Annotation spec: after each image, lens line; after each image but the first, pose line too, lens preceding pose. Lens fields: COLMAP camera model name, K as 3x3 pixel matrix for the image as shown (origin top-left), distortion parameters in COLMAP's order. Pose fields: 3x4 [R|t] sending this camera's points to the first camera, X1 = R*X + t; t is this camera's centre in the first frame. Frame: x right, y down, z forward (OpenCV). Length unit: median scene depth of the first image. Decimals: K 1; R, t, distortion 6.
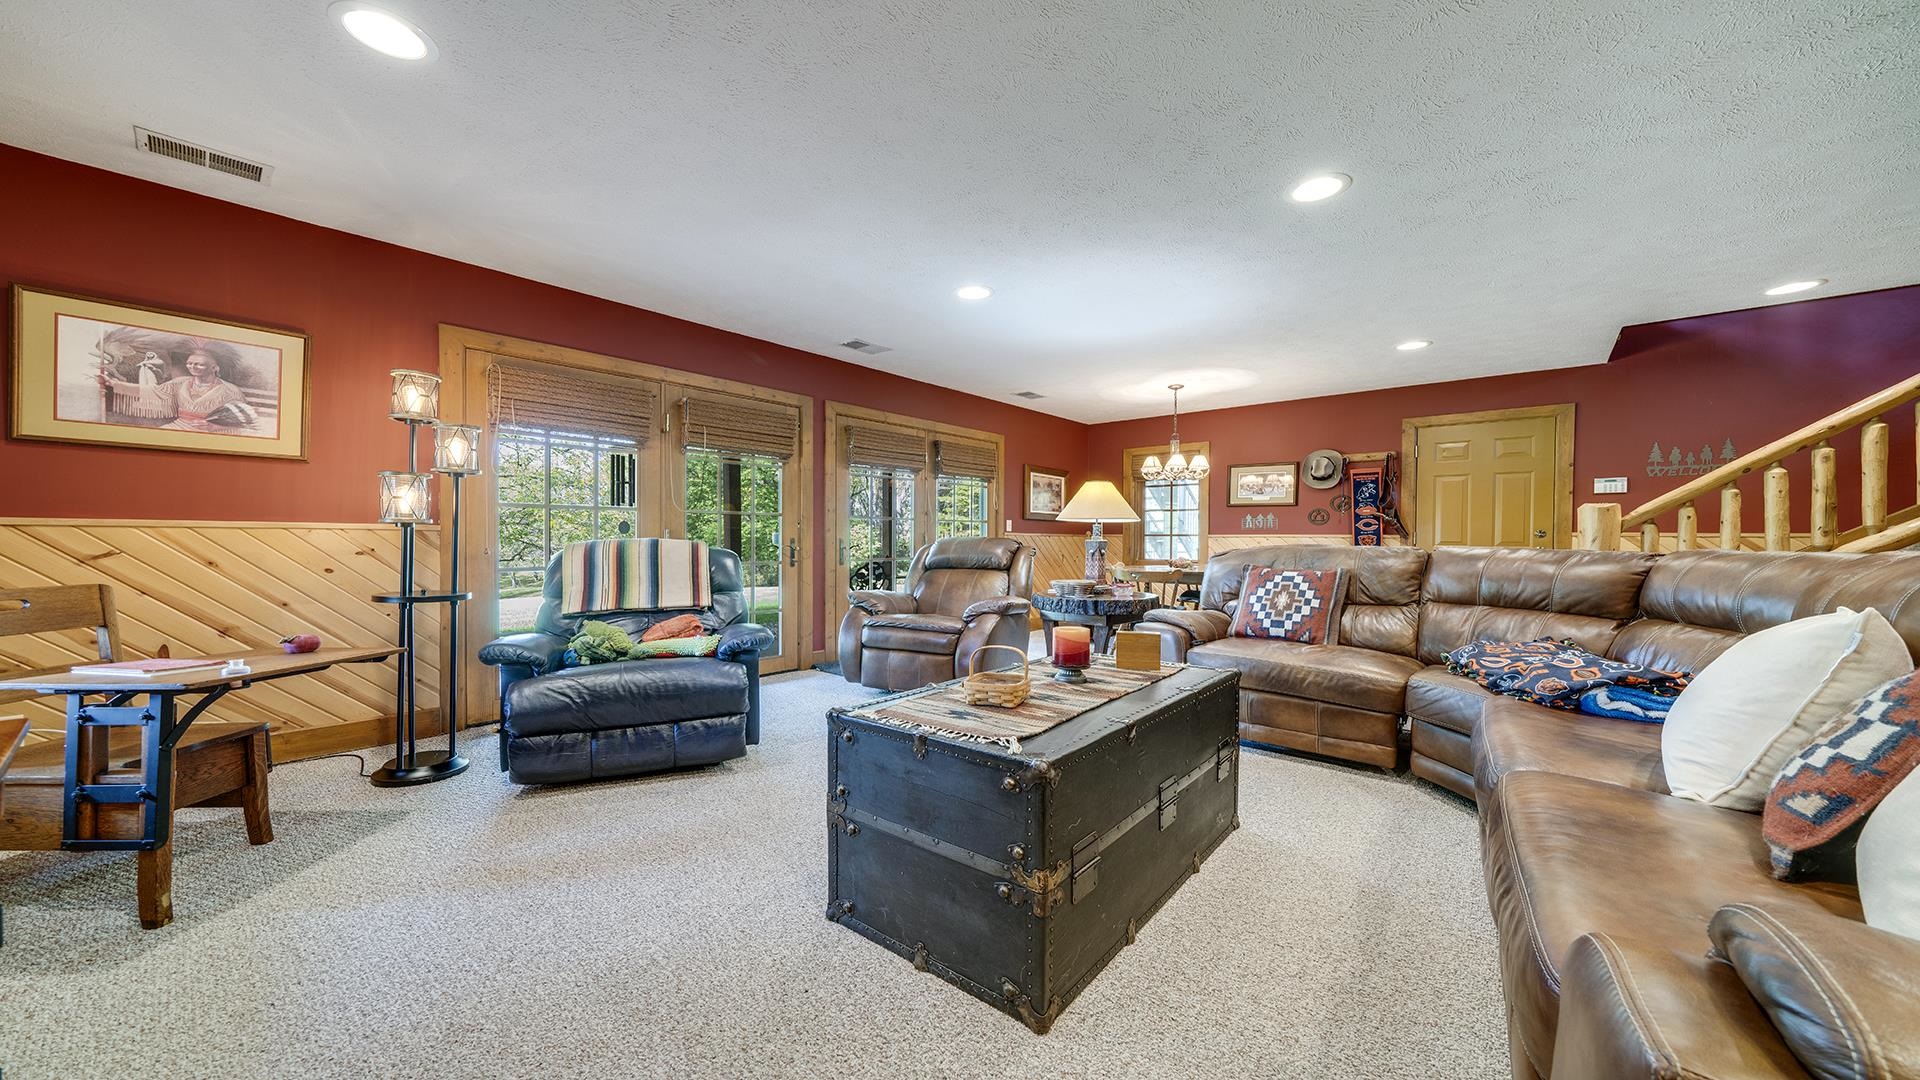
lens RADIAL K [[658.1, 0, 964.1], [0, 658.1, 546.1], [0, 0, 1]] dist [-0.007228, 0.000410]
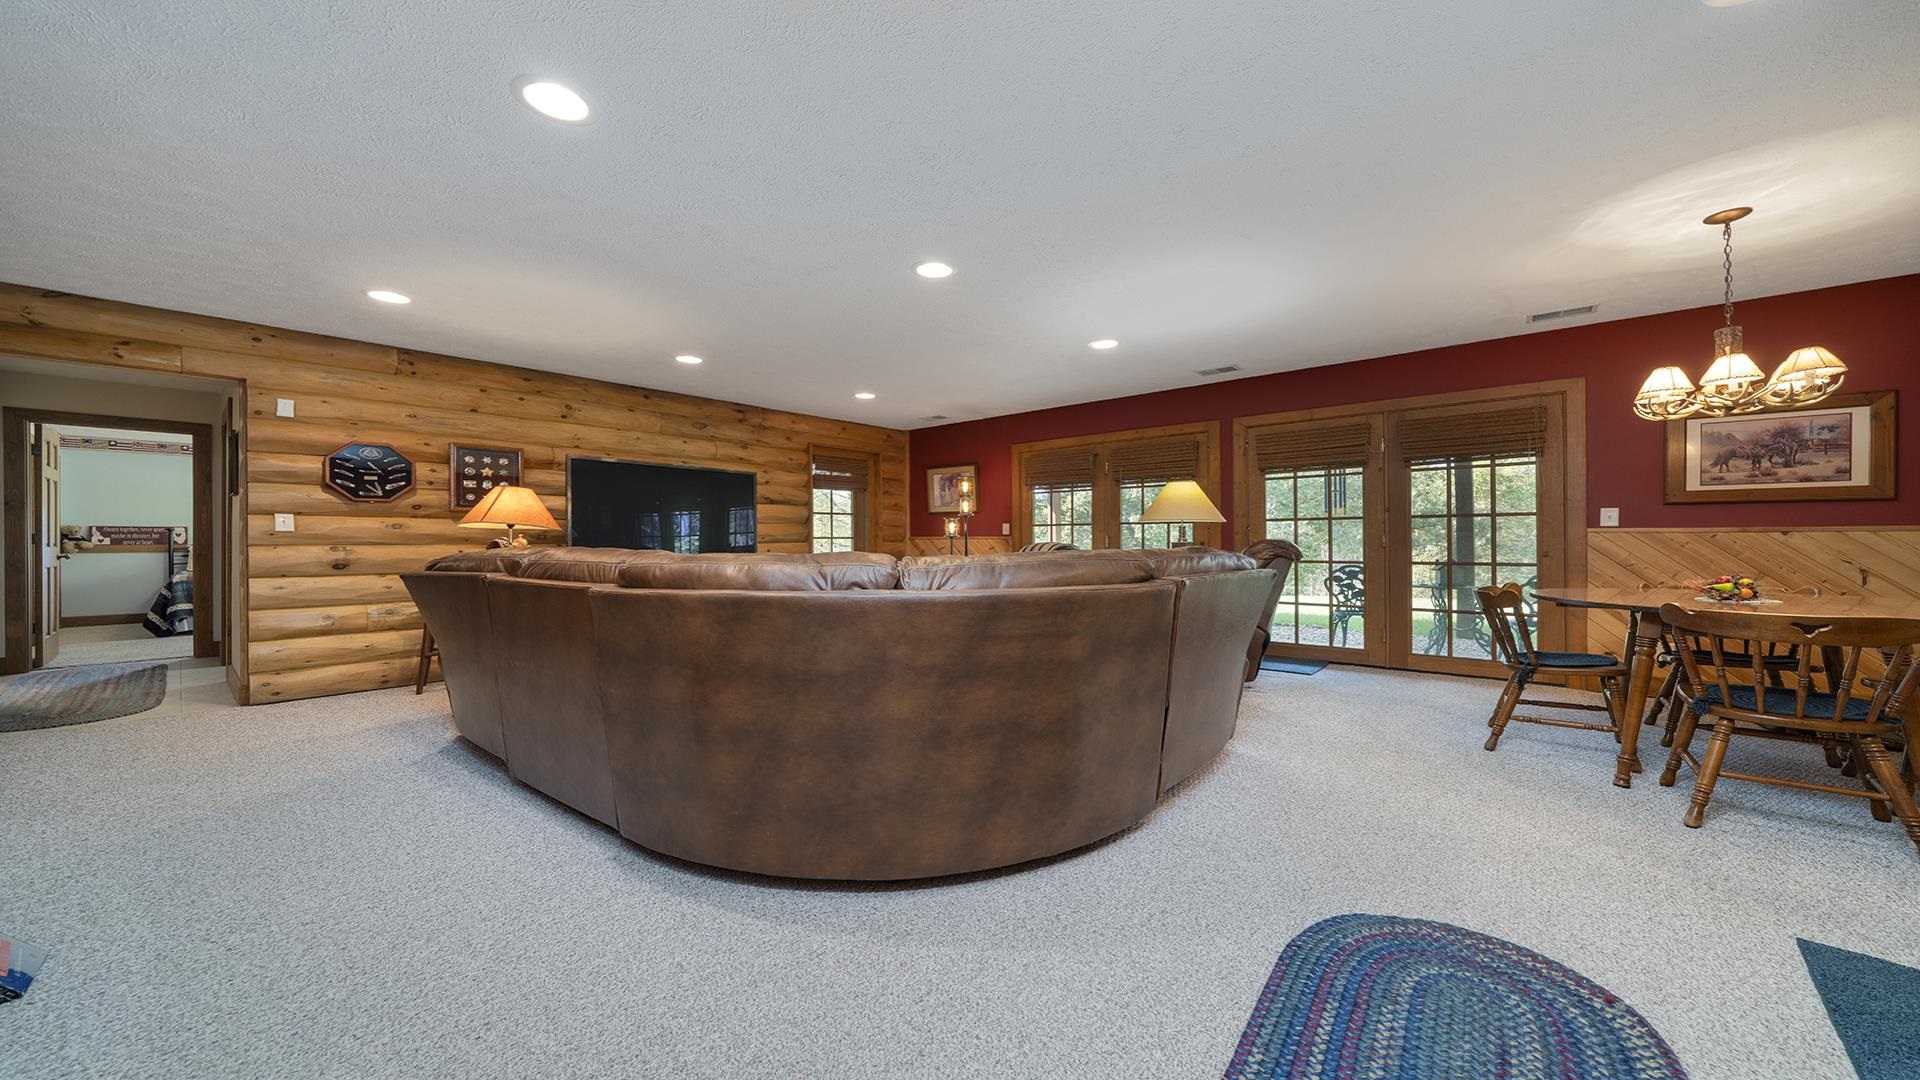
lens RADIAL K [[658.1, 0, 969.6], [0, 658.1, 542.5], [0, 0, 1]] dist [-0.007228, 0.000410]
pose [[0.023387, -0.002916, -0.999722, 0.776993], [-0.005980, 0.999977, -0.003057, -0.001701], [0.999709, 0.006050, 0.023369, 0.443995]]
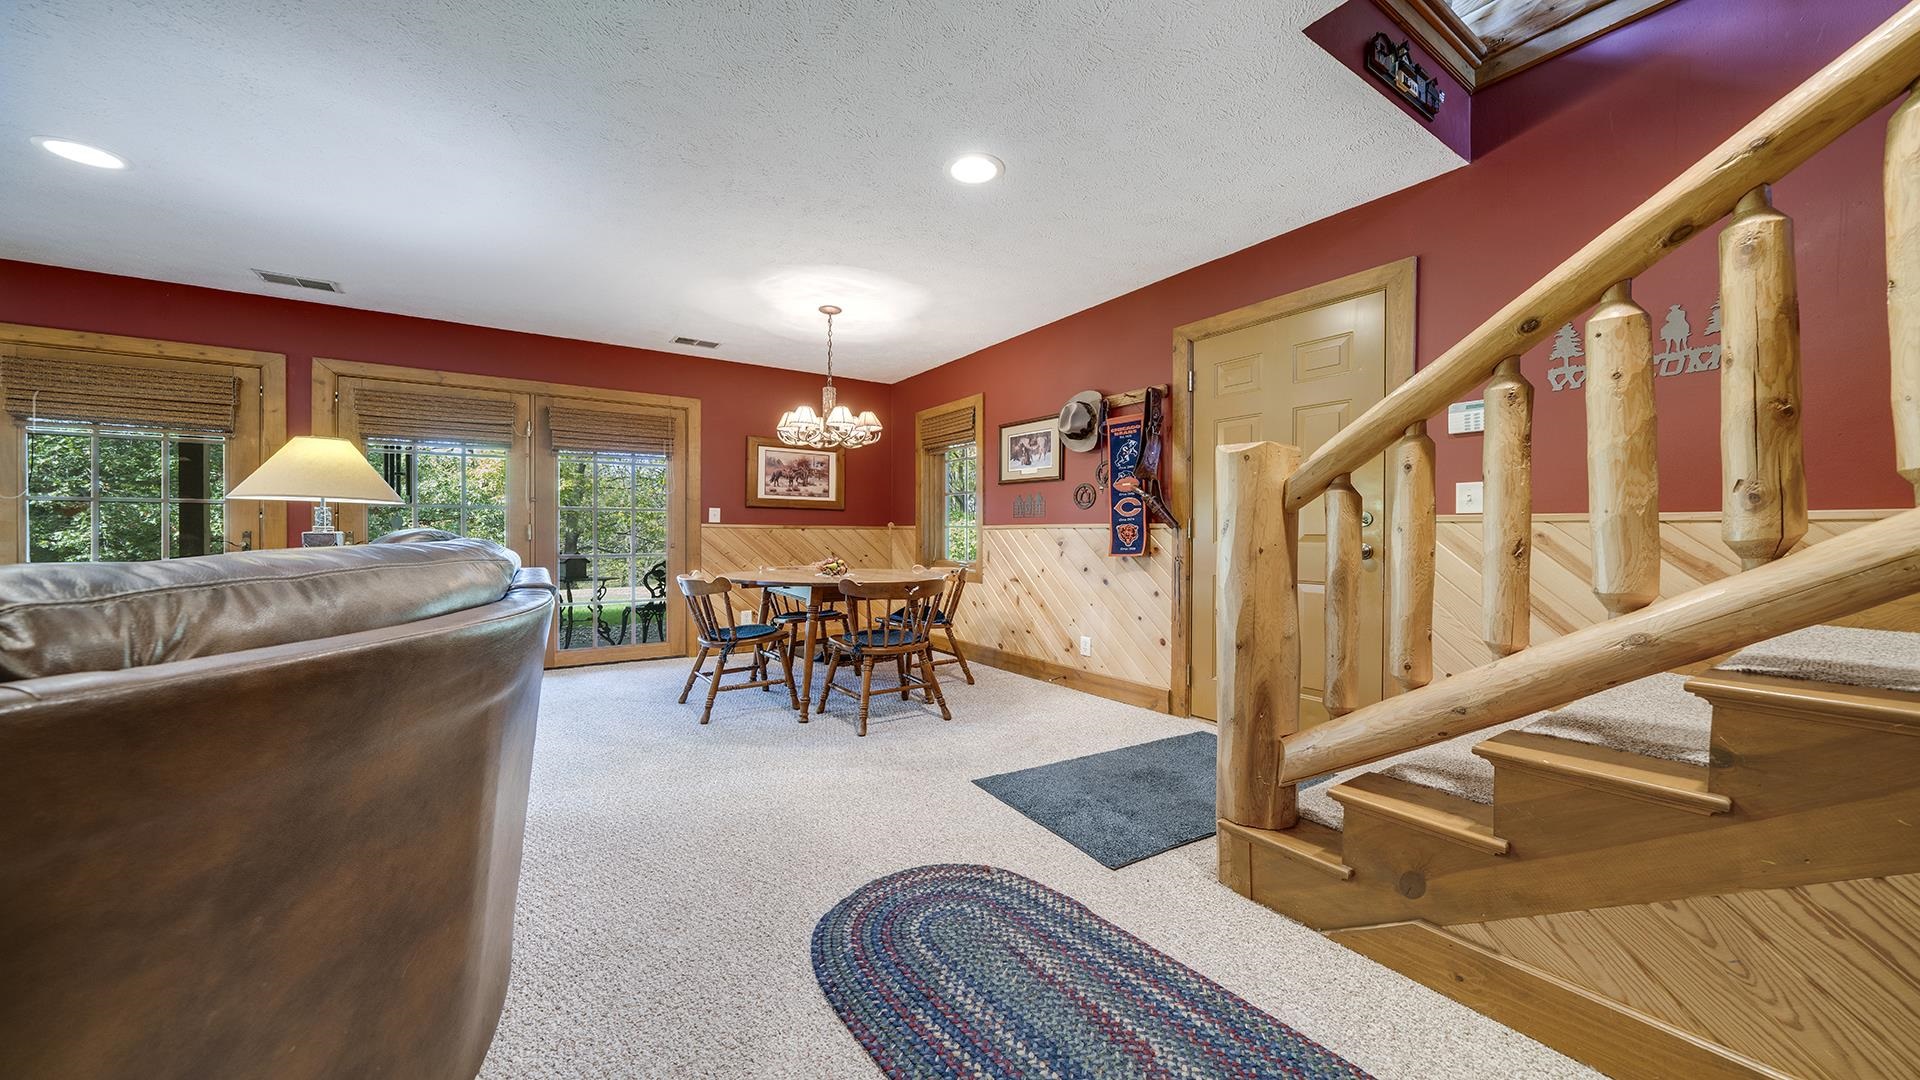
lens RADIAL K [[658.1, 0, 966.8], [0, 658.1, 536.5], [0, 0, 1]] dist [-0.007228, 0.000410]
pose [[0.965391, -0.000662, -0.260804, 0.648096], [-0.001350, 0.999971, -0.007536, -0.000417], [0.260802, 0.007627, 0.965362, 0.379565]]
